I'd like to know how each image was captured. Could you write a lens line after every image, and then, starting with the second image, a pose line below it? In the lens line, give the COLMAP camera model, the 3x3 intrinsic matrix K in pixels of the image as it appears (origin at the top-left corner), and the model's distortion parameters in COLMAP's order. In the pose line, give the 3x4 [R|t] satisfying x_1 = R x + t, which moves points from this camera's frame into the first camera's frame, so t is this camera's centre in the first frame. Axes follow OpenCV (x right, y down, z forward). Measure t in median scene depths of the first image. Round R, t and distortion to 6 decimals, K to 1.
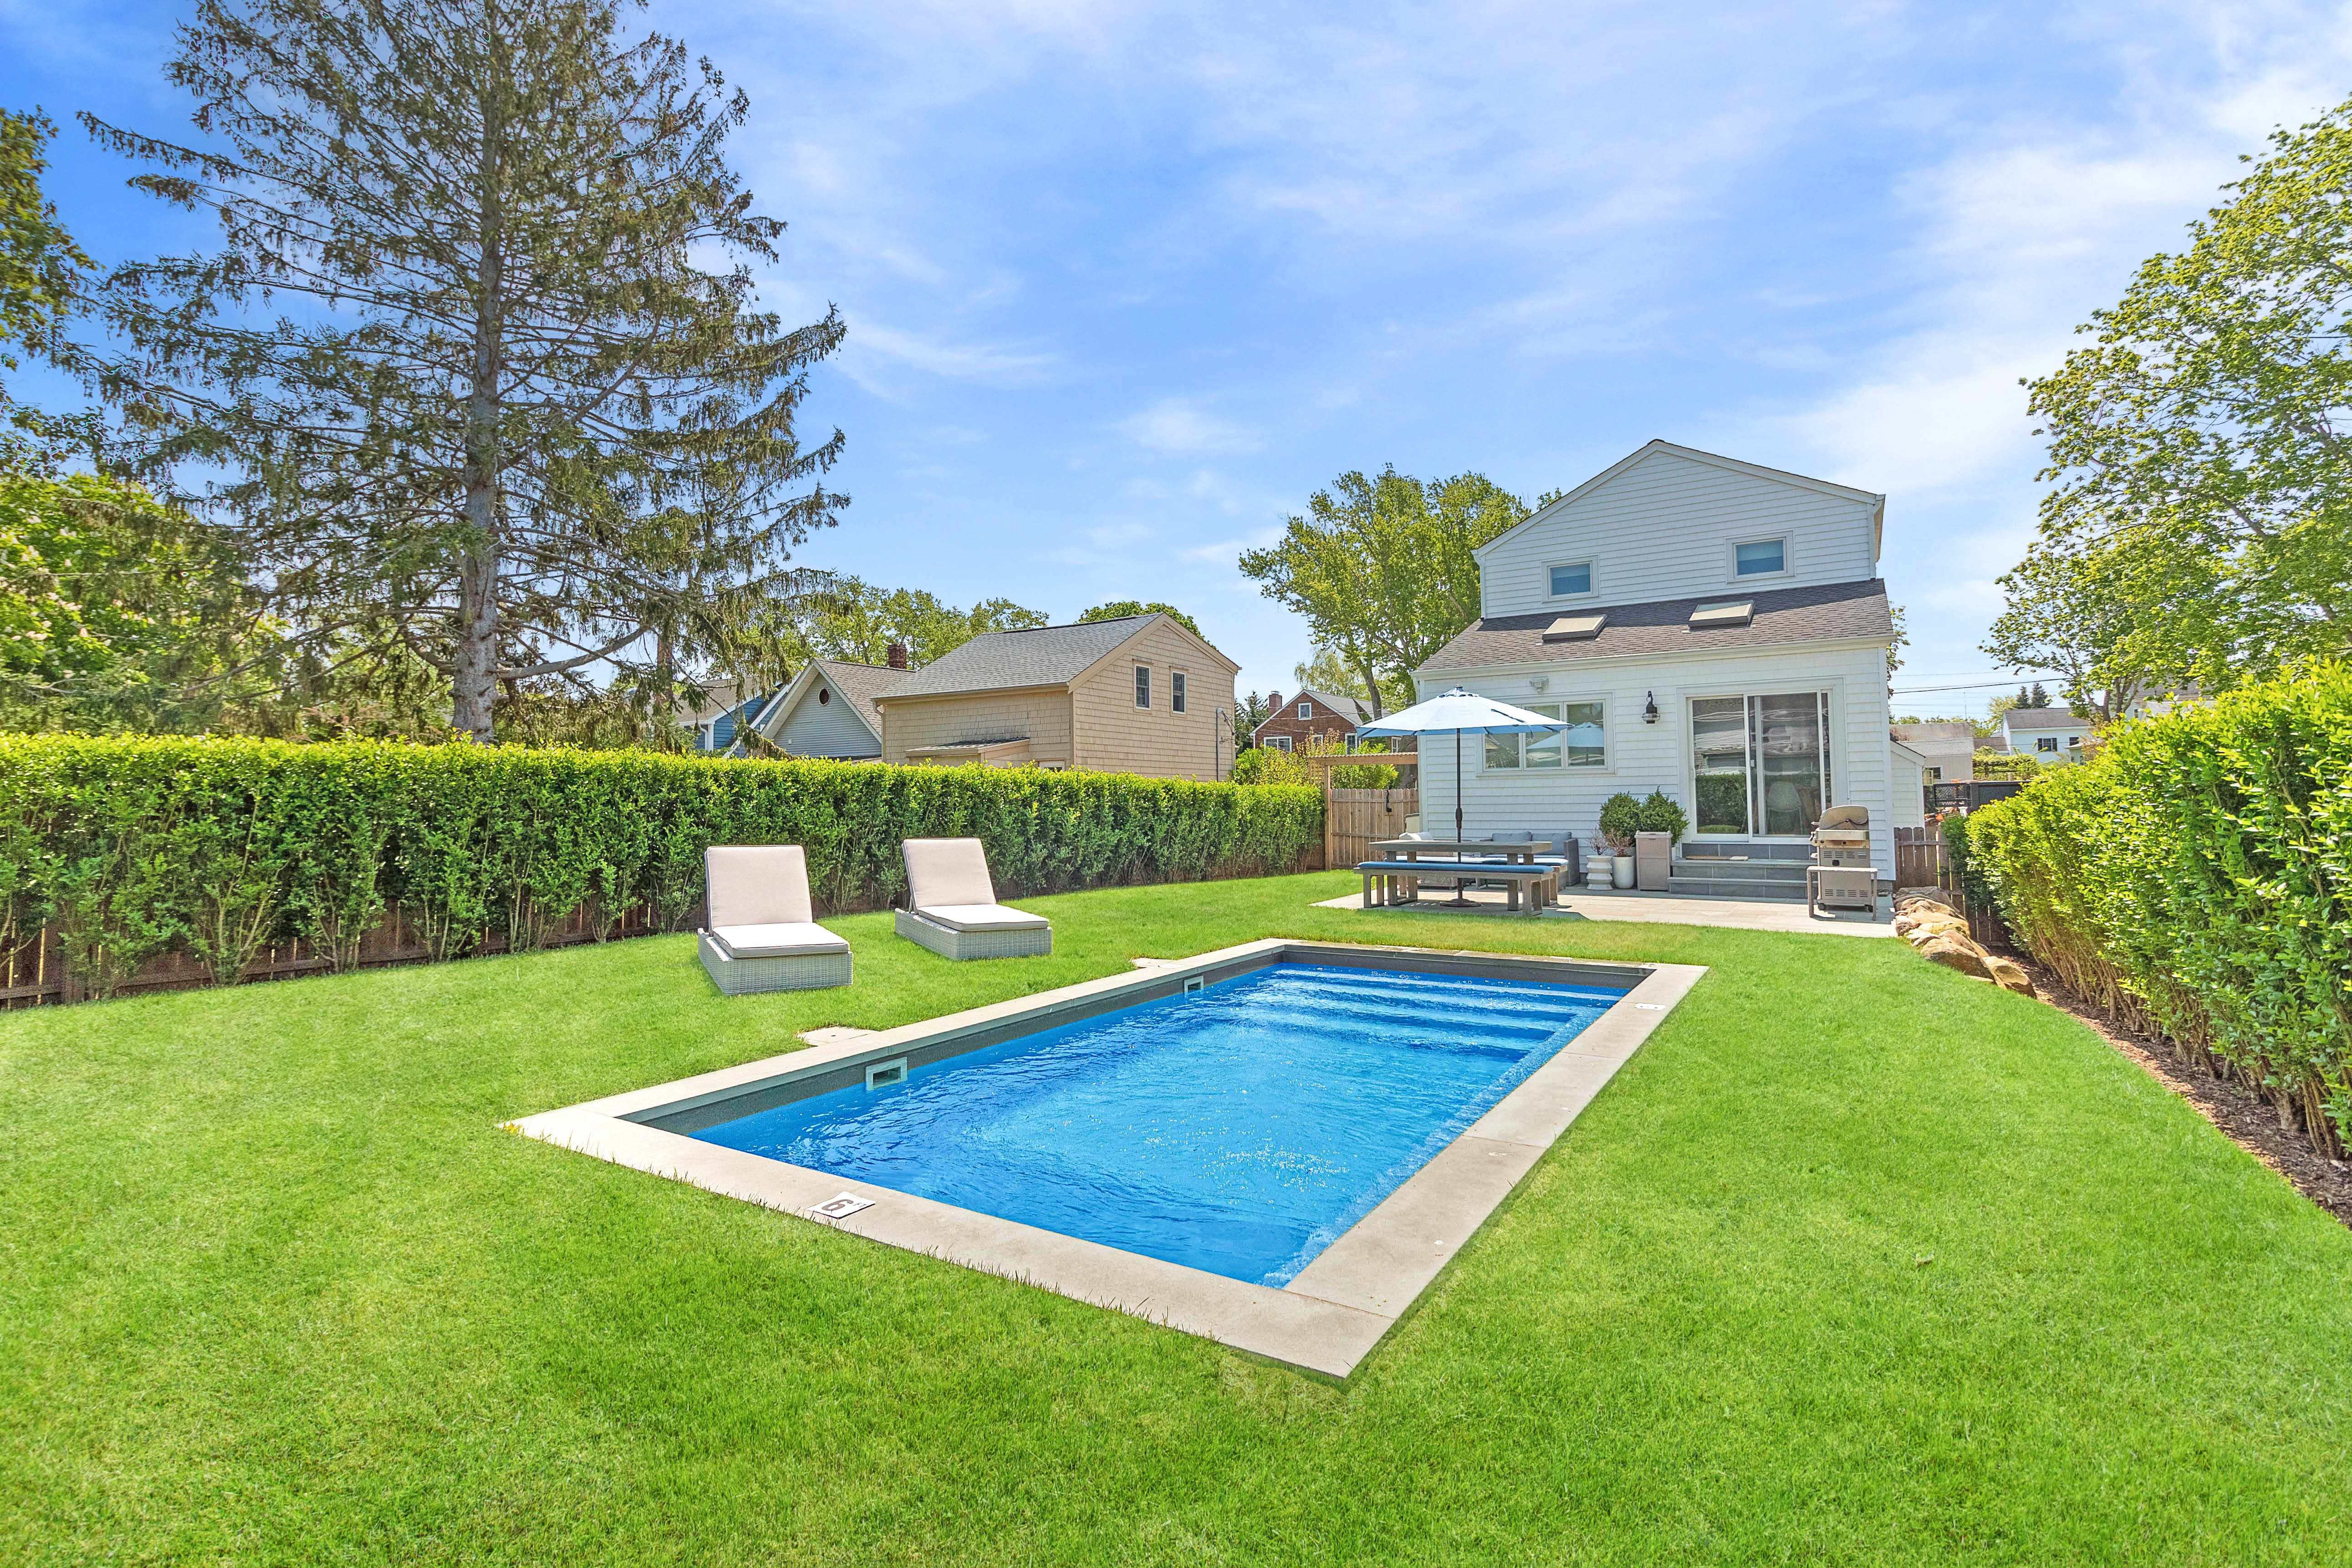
lens RADIAL K [[1089.8, 0, 1163.1], [0, 1089.8, 772.8], [0, 0, 1]] dist [-0.000615, 0.001784]
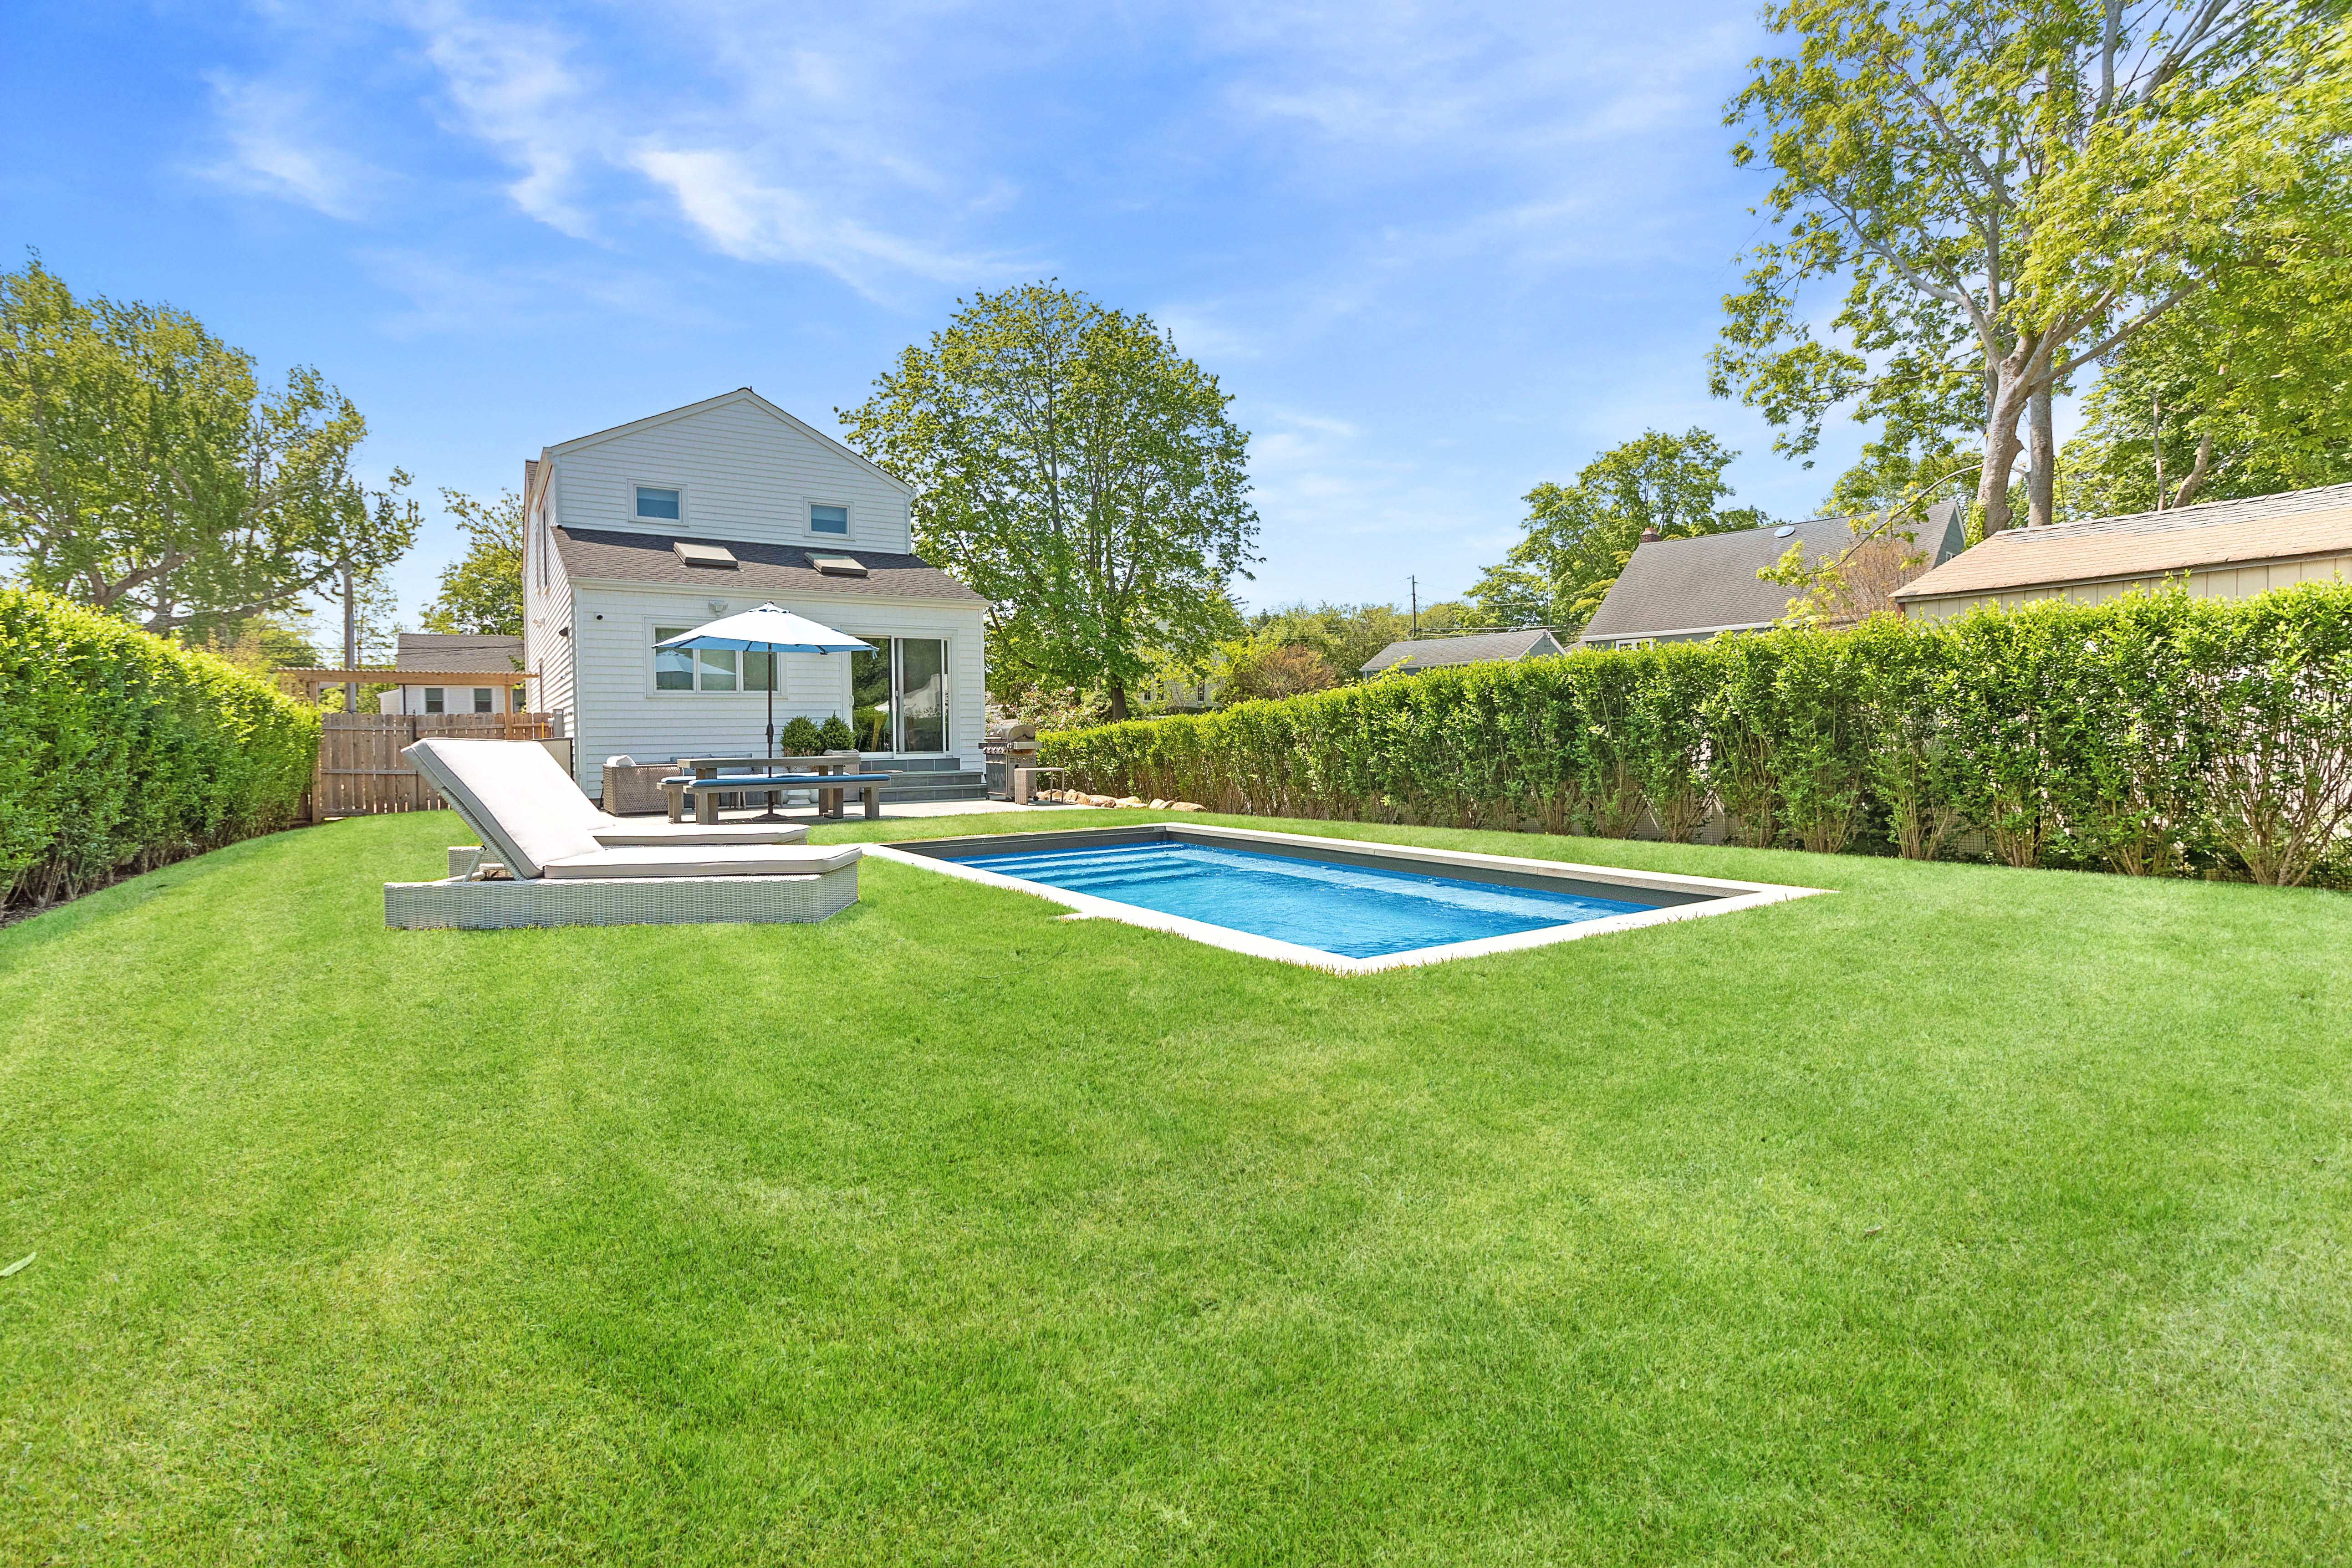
lens RADIAL K [[1089.8, 0, 1163.9], [0, 1089.8, 784.2], [0, 0, 1]] dist [-0.000615, 0.001784]
pose [[0.403872, -0.035484, 0.914127, -0.366897], [-0.011366, 0.998976, 0.043799, 0.028733], [-0.914745, -0.028079, 0.403055, 0.188260]]
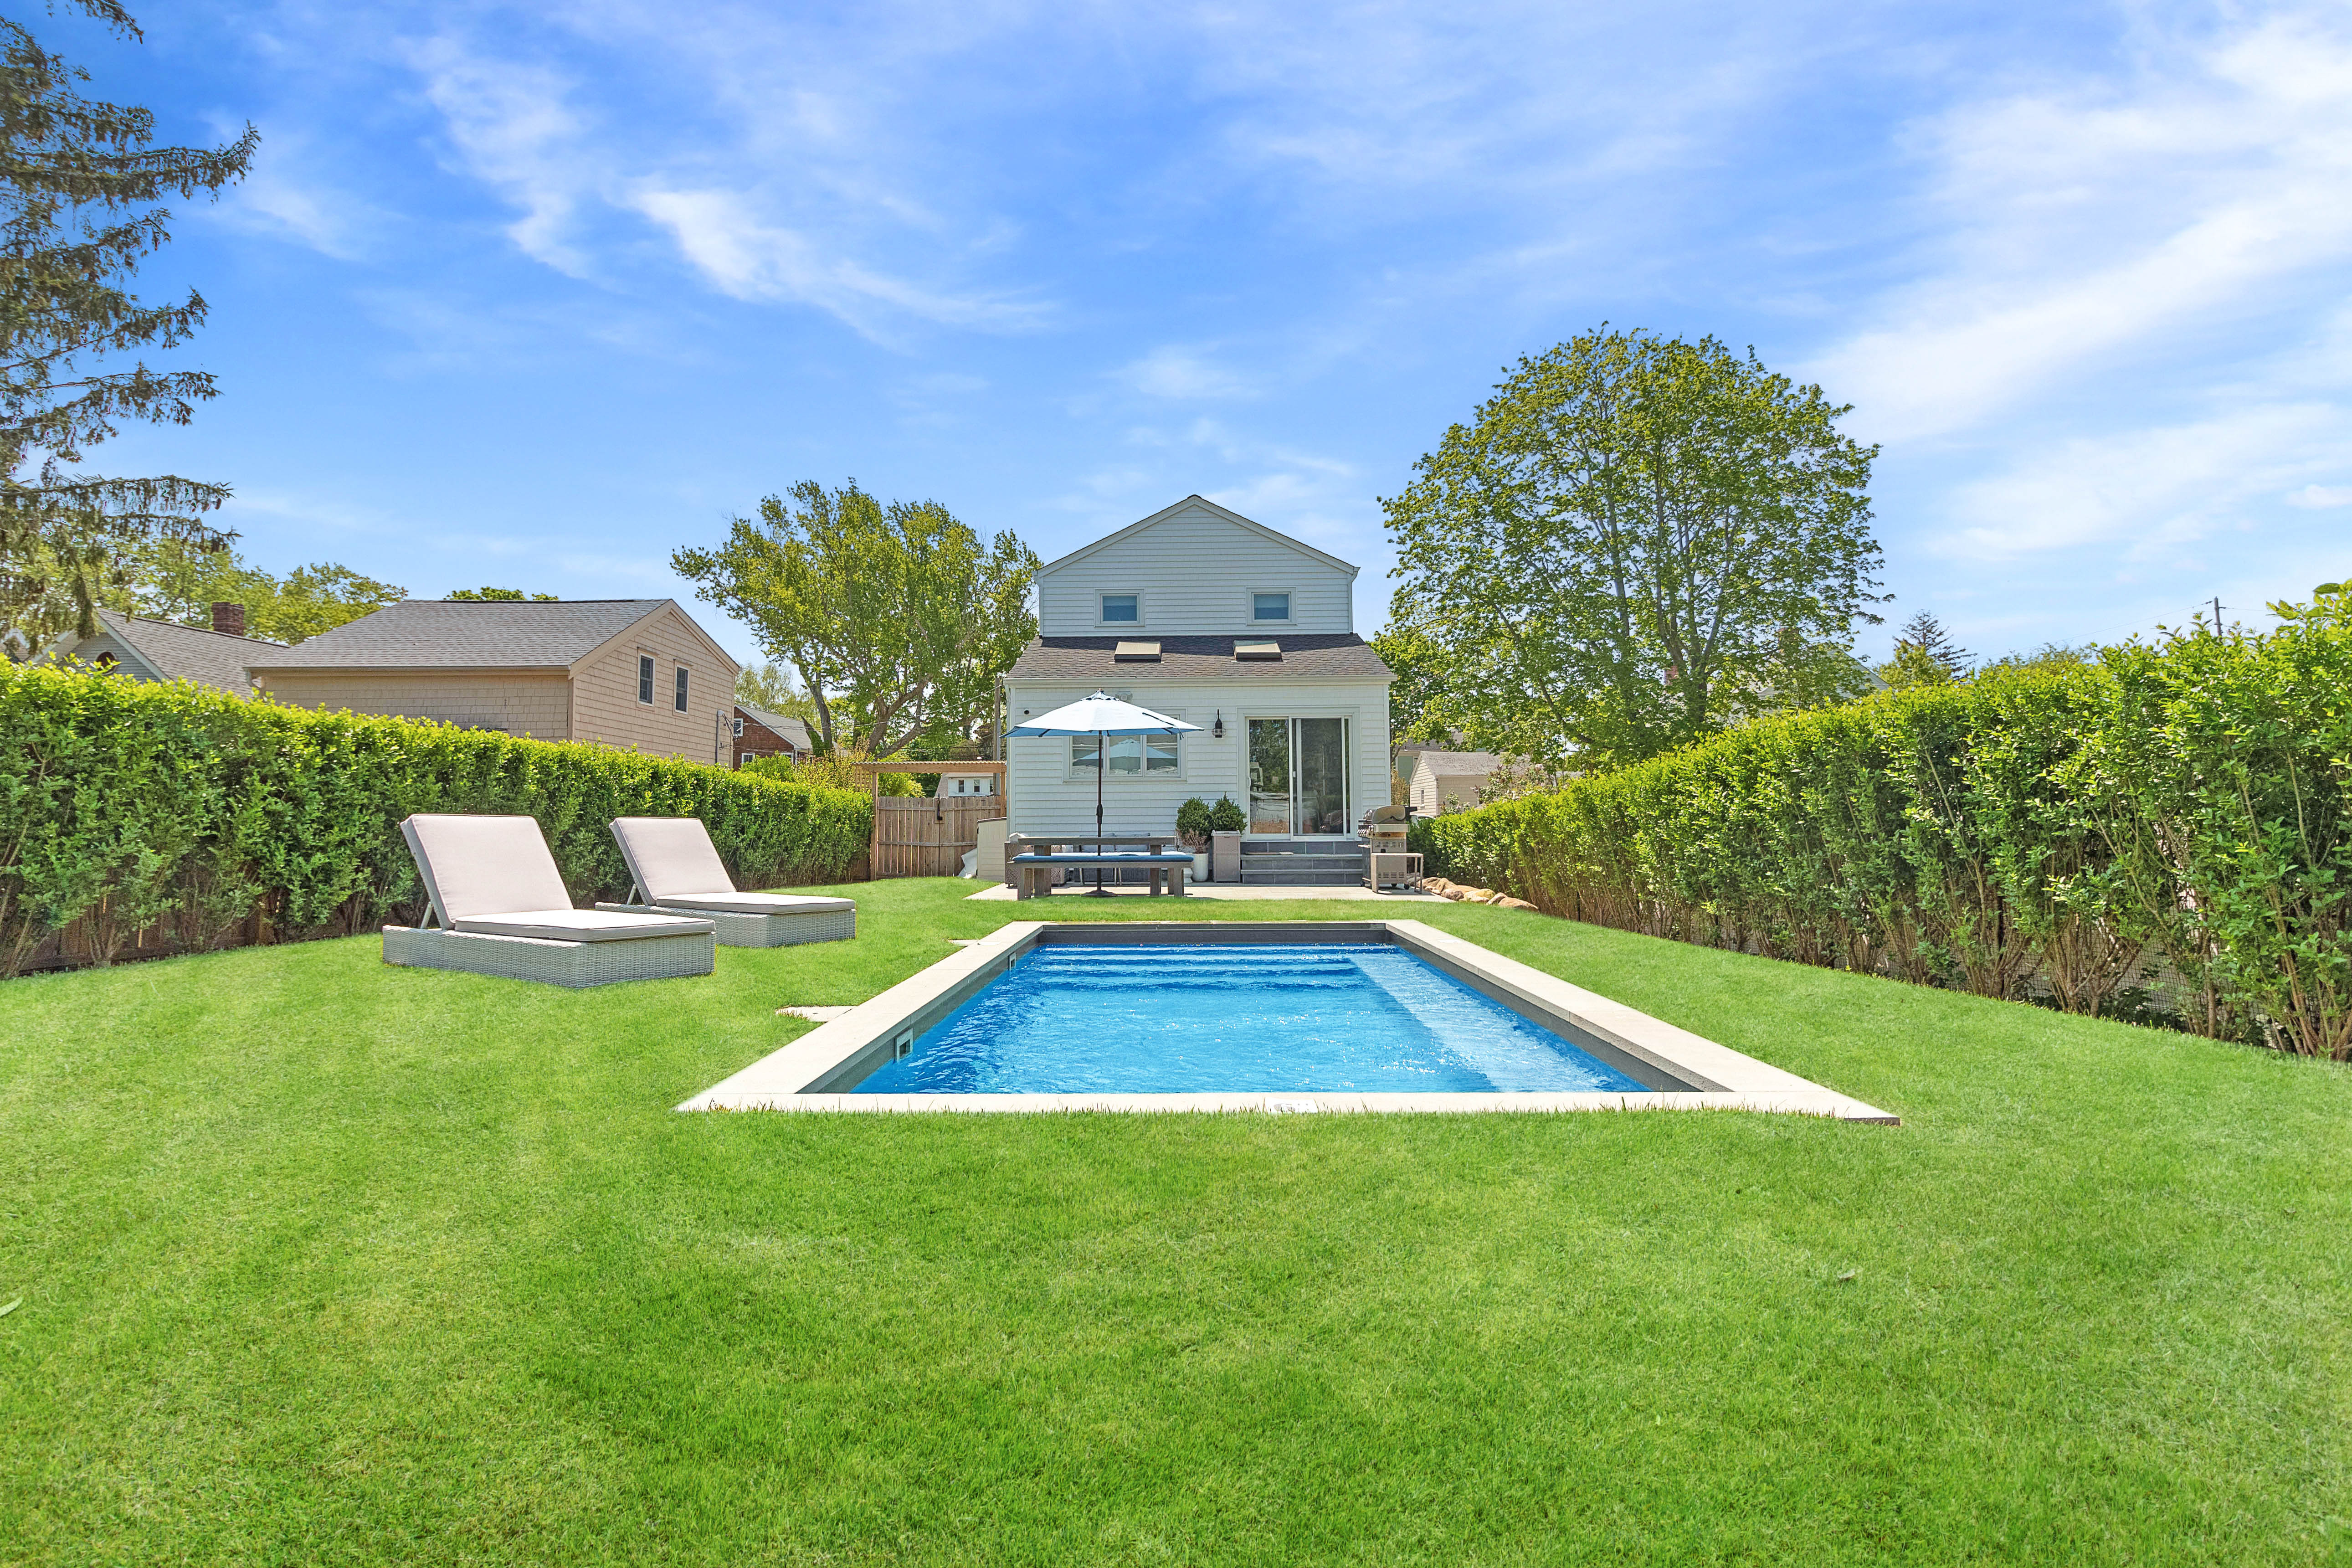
lens RADIAL K [[1089.8, 0, 1164.4], [0, 1089.8, 784.3], [0, 0, 1]] dist [-0.000615, 0.001784]
pose [[0.848345, 0.025825, 0.528814, -0.174030], [-0.016302, 0.999610, -0.022664, 0.025816], [-0.529193, 0.010607, 0.848435, 0.045651]]
